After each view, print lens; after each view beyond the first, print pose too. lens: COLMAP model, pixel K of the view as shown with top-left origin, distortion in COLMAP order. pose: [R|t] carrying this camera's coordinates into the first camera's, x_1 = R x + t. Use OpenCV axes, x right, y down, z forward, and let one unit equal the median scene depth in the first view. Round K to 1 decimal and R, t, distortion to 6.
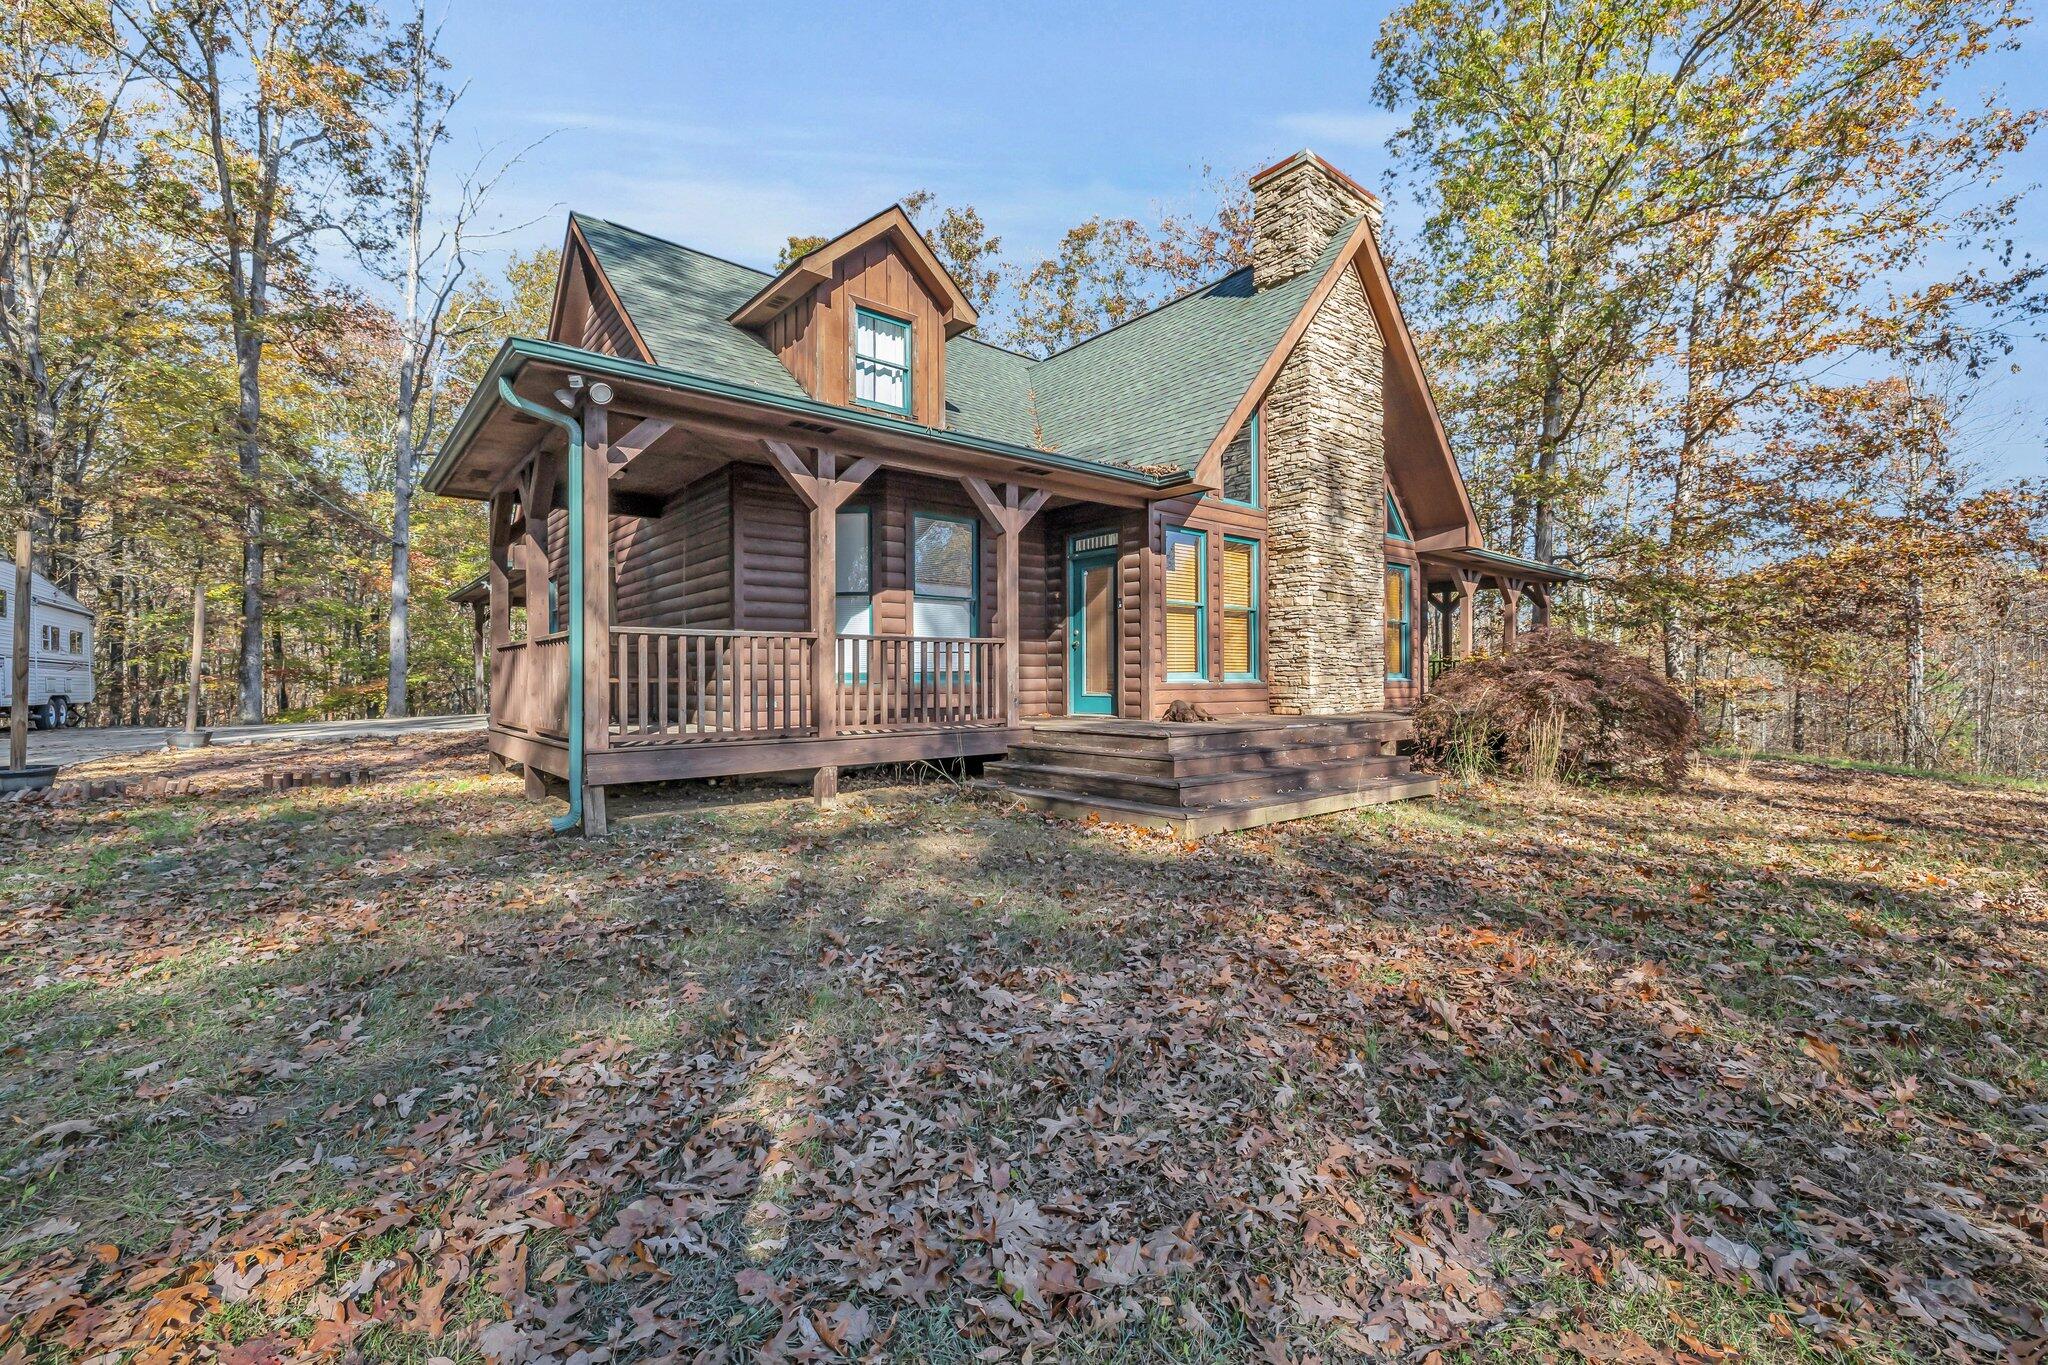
lens RADIAL K [[871.3, 0, 1023.6], [0, 871.3, 677.8], [0, 0, 1]] dist [-0.000038, -0.000318]
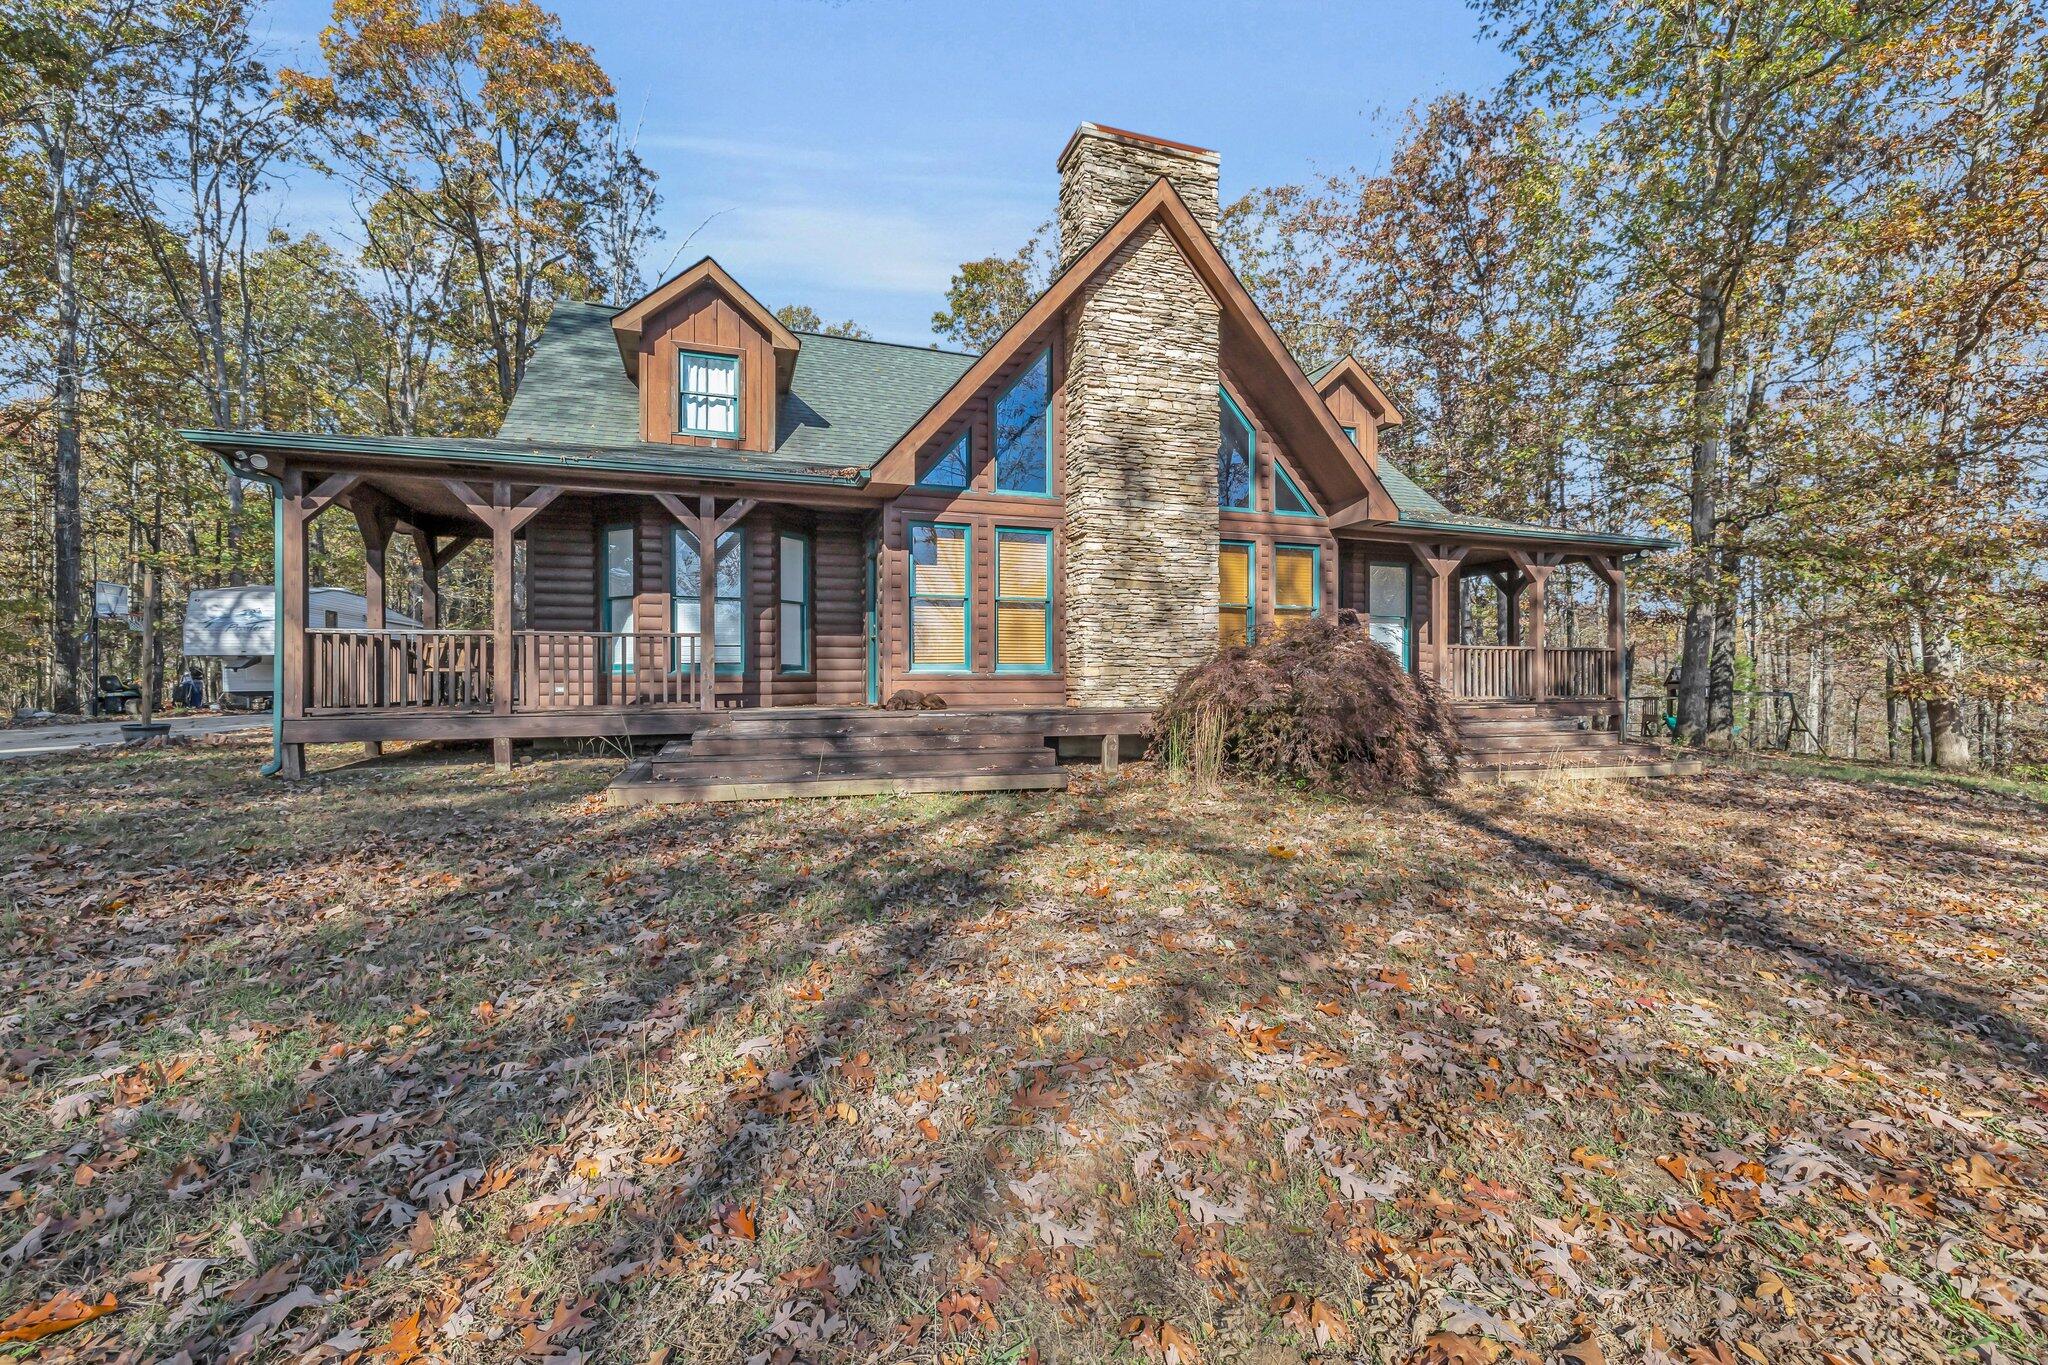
lens RADIAL K [[871.3, 0, 1023.6], [0, 871.3, 677.8], [0, 0, 1]] dist [-0.000038, -0.000318]
pose [[0.932679, 0.002062, -0.360701, 0.640937], [-0.001520, 0.999997, 0.001785, 0.008554], [0.360704, -0.001117, 0.932680, 0.076901]]
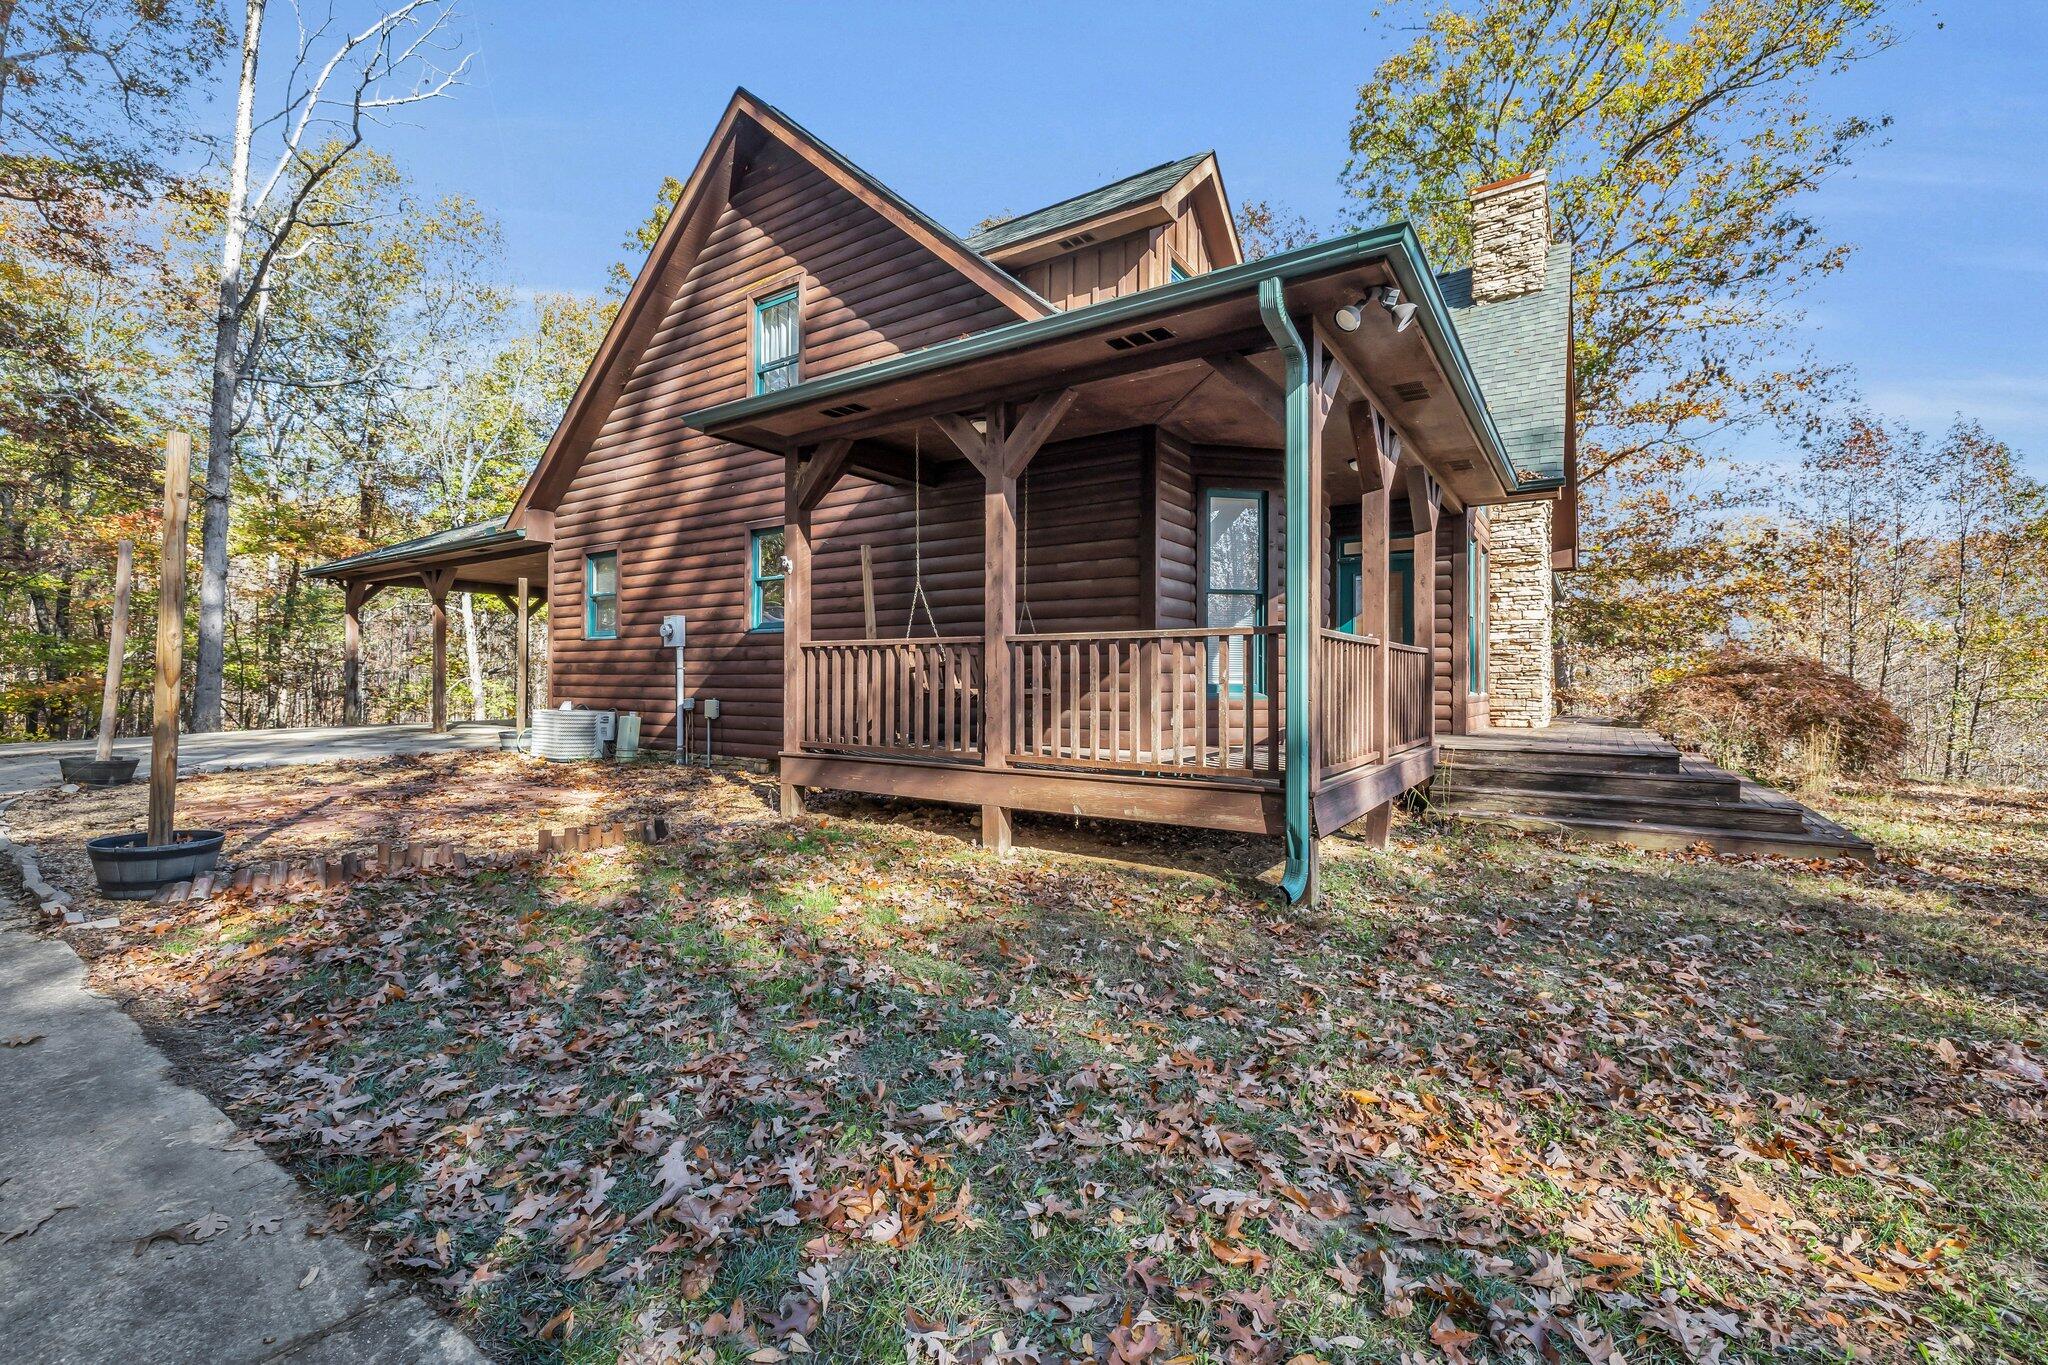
lens RADIAL K [[871.3, 0, 1023.6], [0, 871.3, 677.8], [0, 0, 1]] dist [-0.000038, -0.000318]
pose [[0.956343, 0.001850, 0.292240, -0.313861], [0.001743, 0.999926, -0.012031, -0.002235], [-0.292240, 0.012015, 0.956269, 0.122196]]
